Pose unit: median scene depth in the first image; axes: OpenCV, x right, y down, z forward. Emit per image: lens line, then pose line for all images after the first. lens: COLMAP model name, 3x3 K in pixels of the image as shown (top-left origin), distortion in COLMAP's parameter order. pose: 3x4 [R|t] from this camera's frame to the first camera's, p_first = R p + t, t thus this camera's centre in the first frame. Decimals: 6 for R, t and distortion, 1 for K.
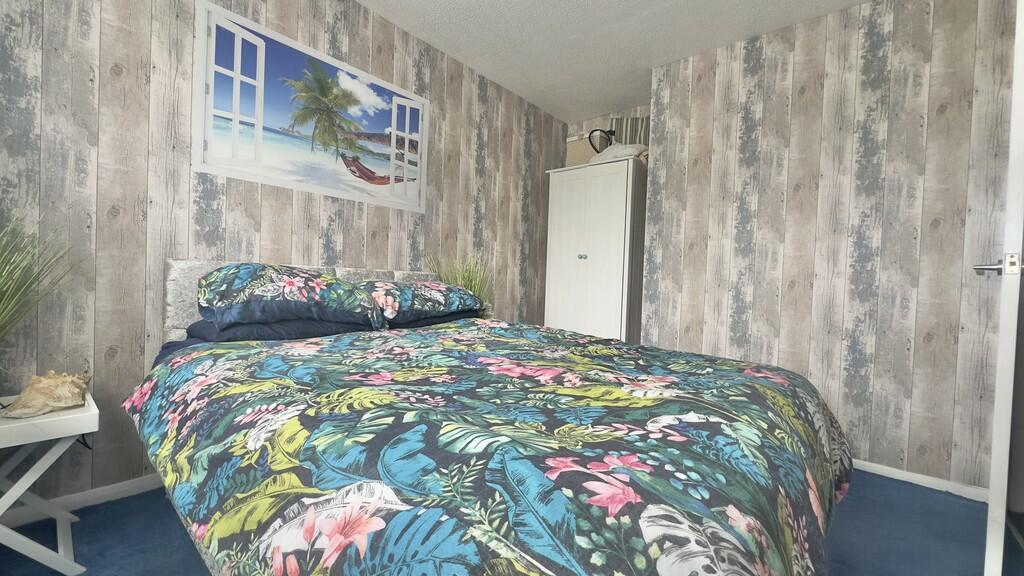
lens RADIAL K [[408.3, 0, 509.6], [0, 408.3, 288.5], [0, 0, 1]] dist [-0.001290, 0.000273]
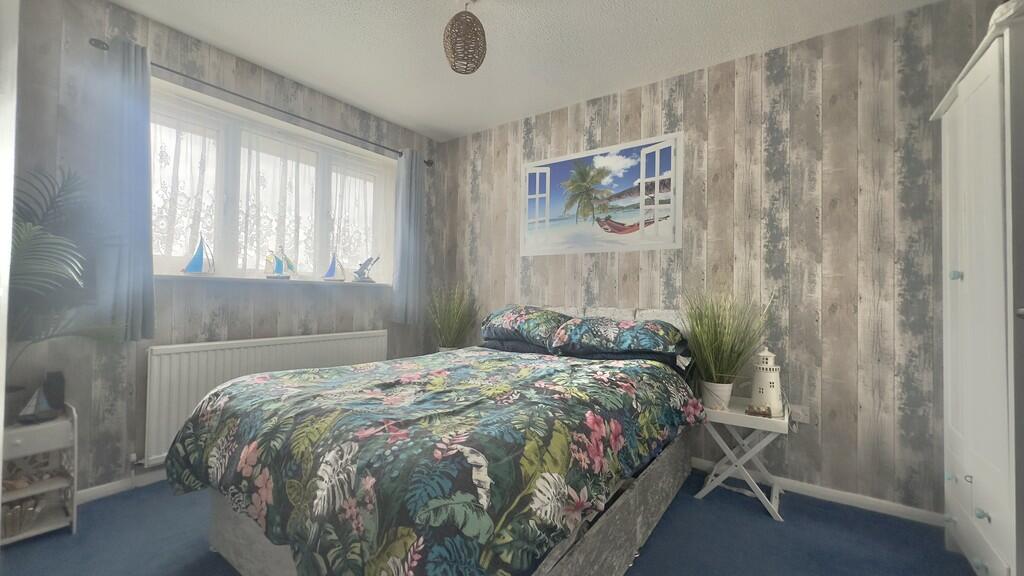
lens RADIAL K [[408.3, 0, 510.7], [0, 408.3, 288.2], [0, 0, 1]] dist [-0.001290, 0.000273]
pose [[0.088699, -0.051807, -0.994710, 0.795127], [-0.030380, 0.998041, -0.054689, -0.030304], [0.995595, 0.035070, 0.086951, 0.596533]]
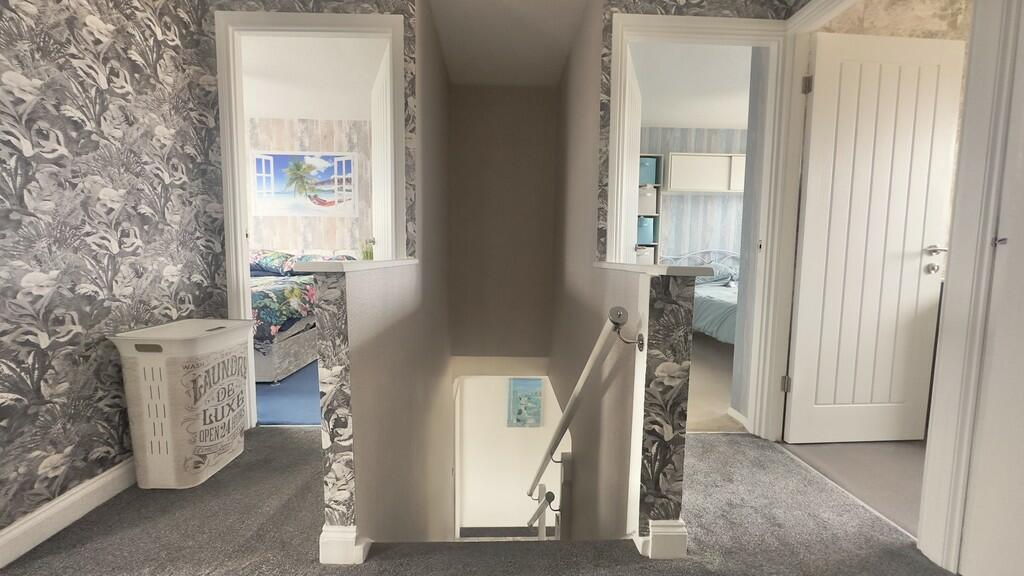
lens RADIAL K [[408.3, 0, 509.3], [0, 408.3, 285.8], [0, 0, 1]] dist [-0.001290, 0.000273]
pose [[0.674947, 0.035122, -0.737030, 1.780969], [0.002164, 0.998768, 0.049576, 0.034251], [0.737863, -0.035056, 0.674040, 0.310922]]
